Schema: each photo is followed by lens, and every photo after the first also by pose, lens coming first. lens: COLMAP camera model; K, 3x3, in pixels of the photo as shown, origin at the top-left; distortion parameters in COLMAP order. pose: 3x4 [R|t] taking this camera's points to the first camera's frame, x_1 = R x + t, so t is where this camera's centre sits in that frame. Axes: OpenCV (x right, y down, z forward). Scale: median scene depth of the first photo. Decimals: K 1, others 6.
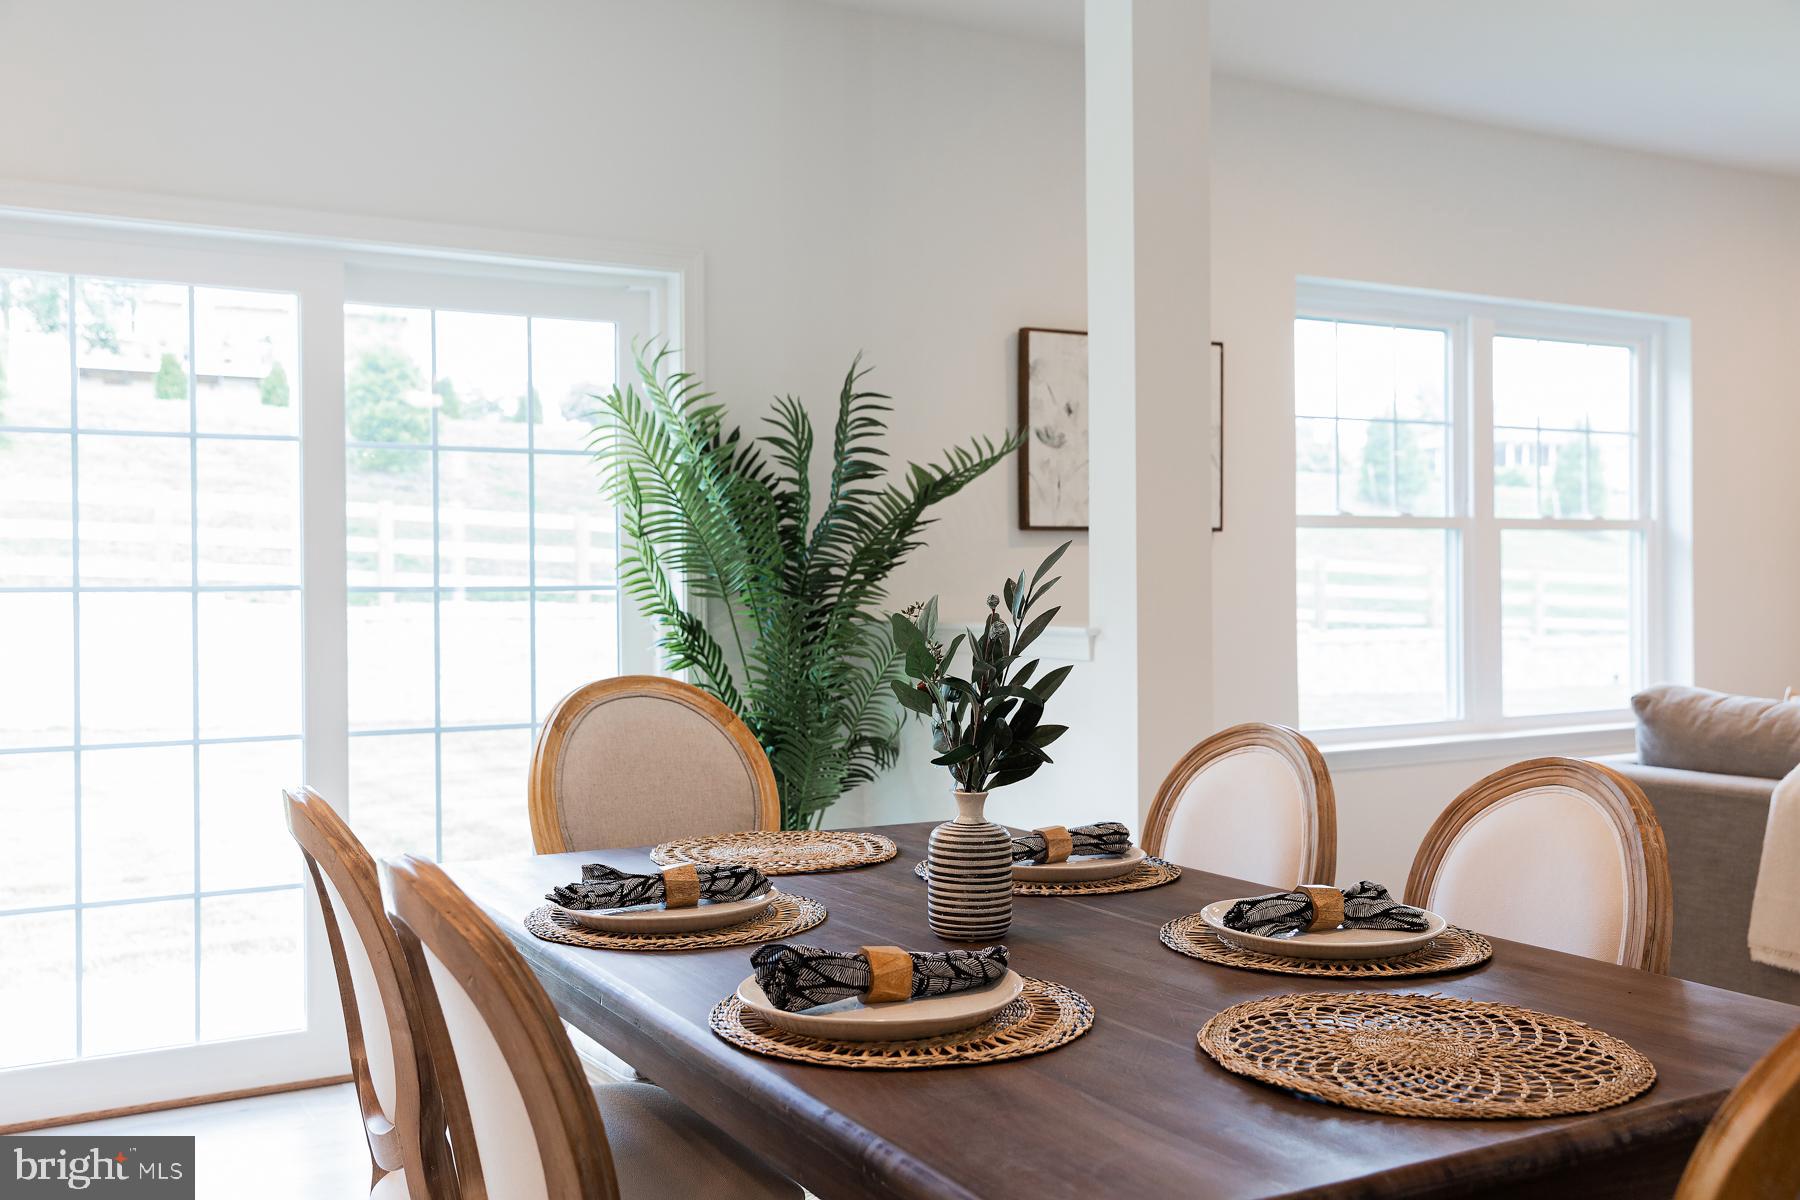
lens RADIAL K [[1708.0, 0, 897.9], [0, 1708.0, 597.9], [0, 0, 1]] dist [0.003493, 0.000000]
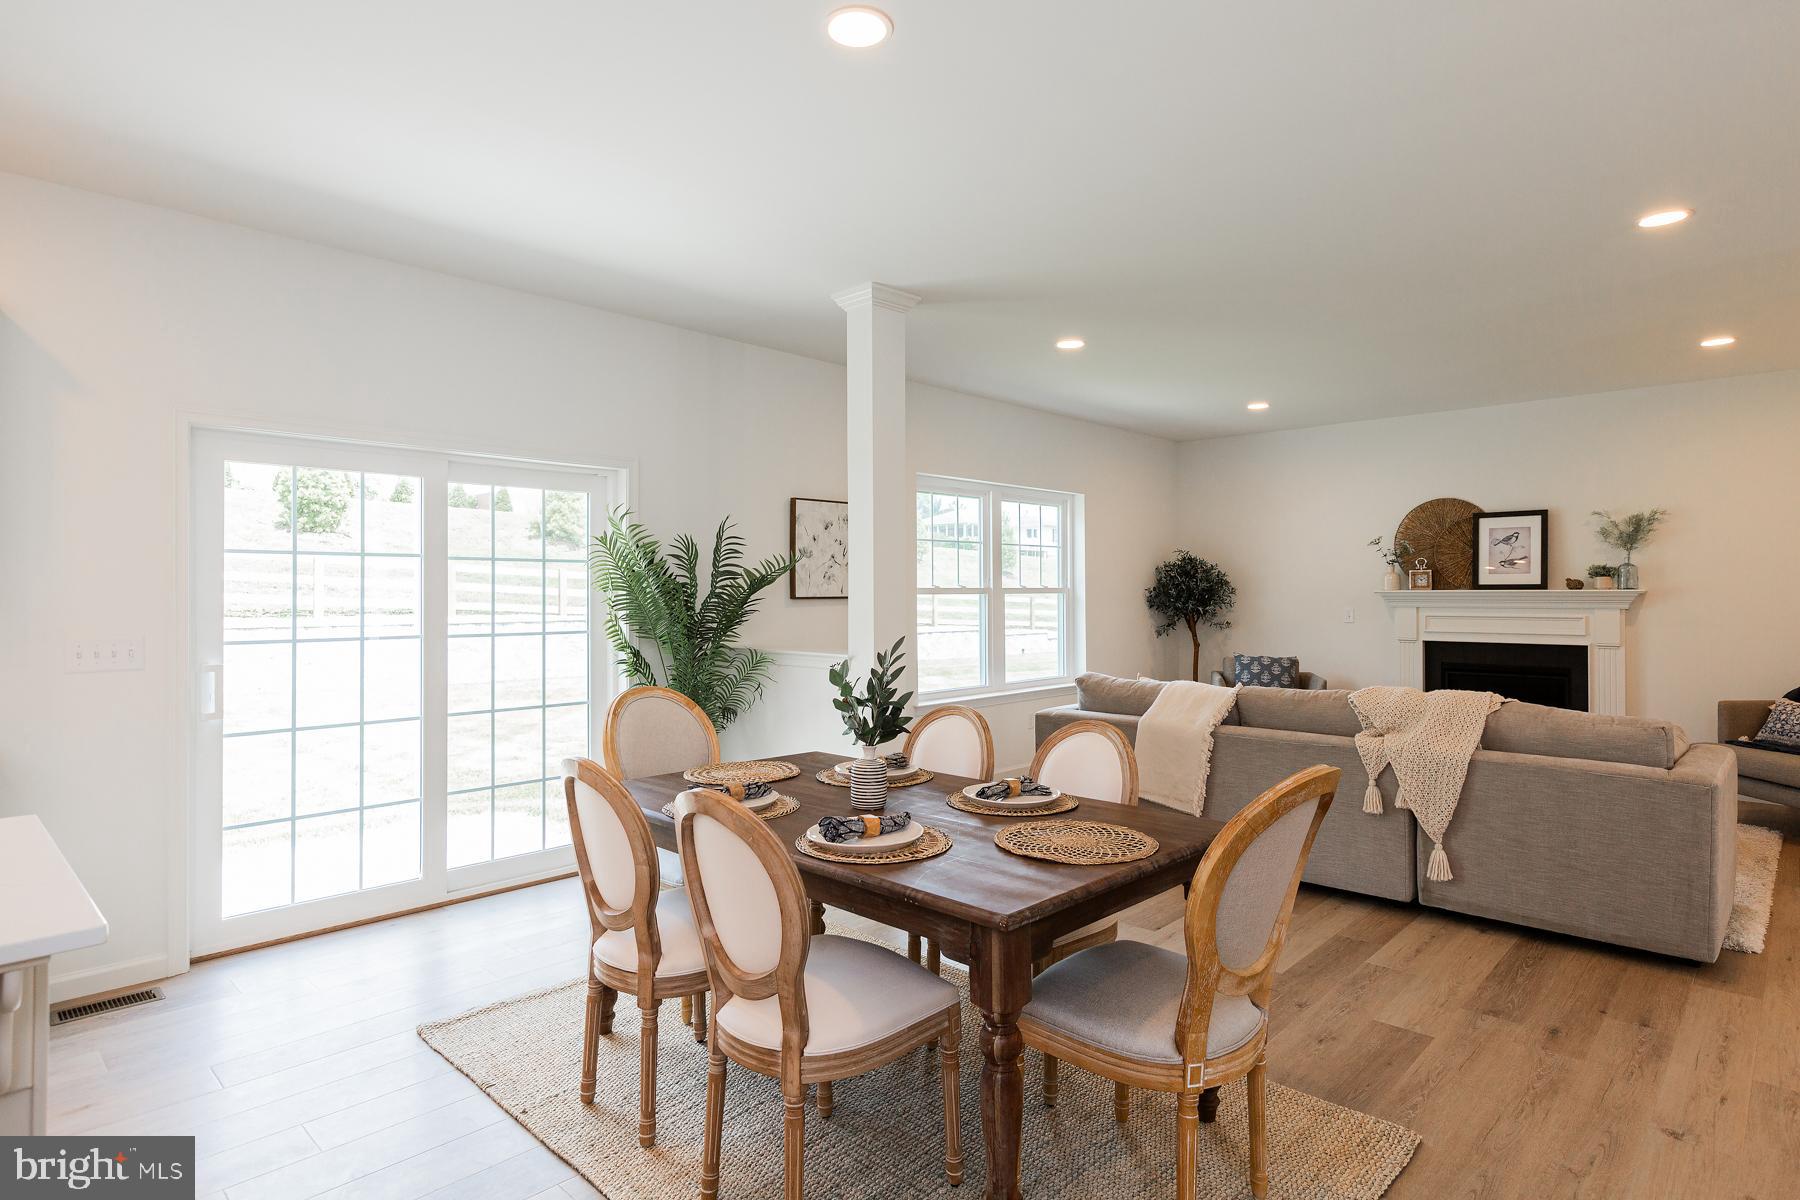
lens RADIAL K [[966.3, 0, 904.3], [0, 966.3, 585.5], [0, 0, 1]] dist [0.001071, -0.005124]
pose [[0.959586, 0.005625, 0.281359, -0.137761], [-0.000080, 0.999806, -0.019717, -0.038559], [-0.281415, 0.018897, 0.959400, -0.138657]]
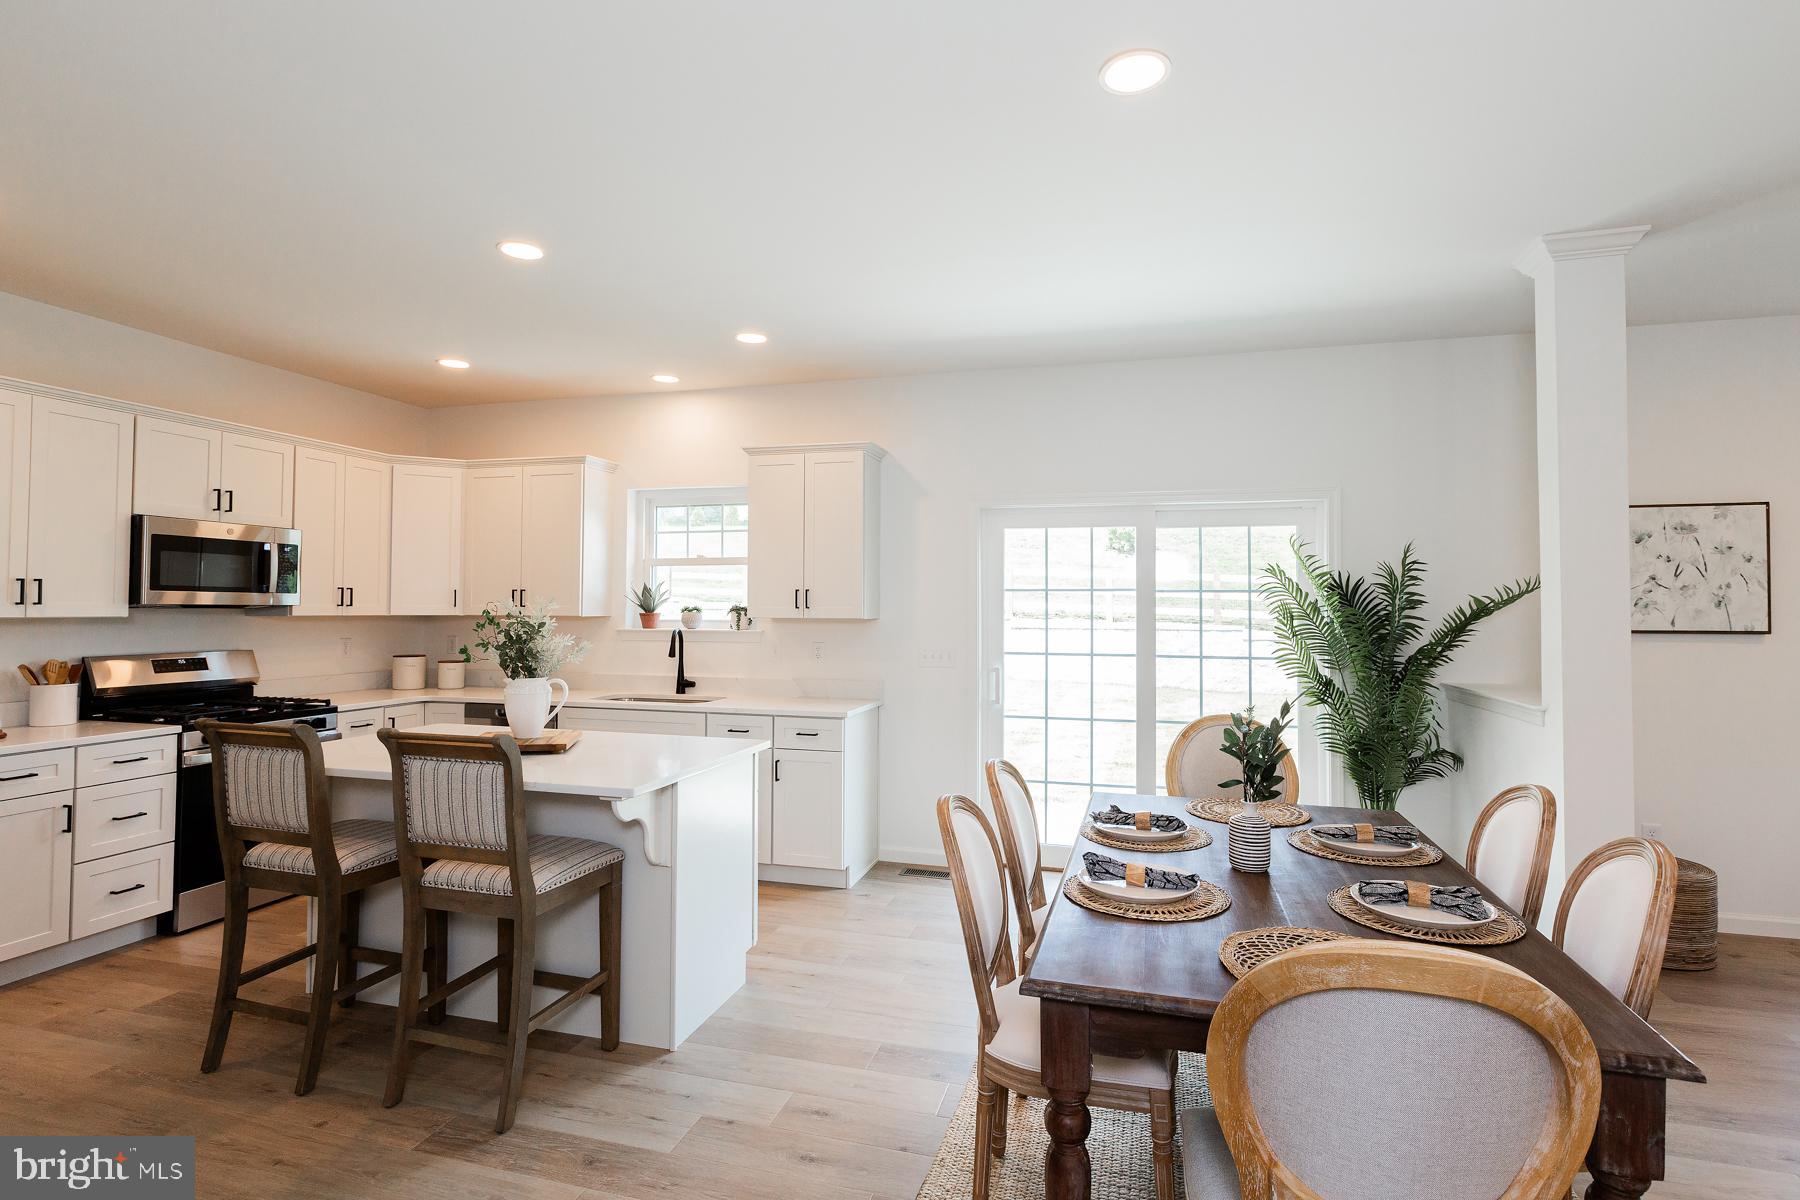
lens RADIAL K [[880.5, 0, 897.3], [0, 880.5, 587.9], [0, 0, 1]] dist [-0.001771, 0.000744]
pose [[0.702547, -0.007730, -0.711595, 0.249720], [-0.017140, 0.999467, -0.027779, -0.055220], [0.711431, 0.031713, 0.702040, -0.045733]]
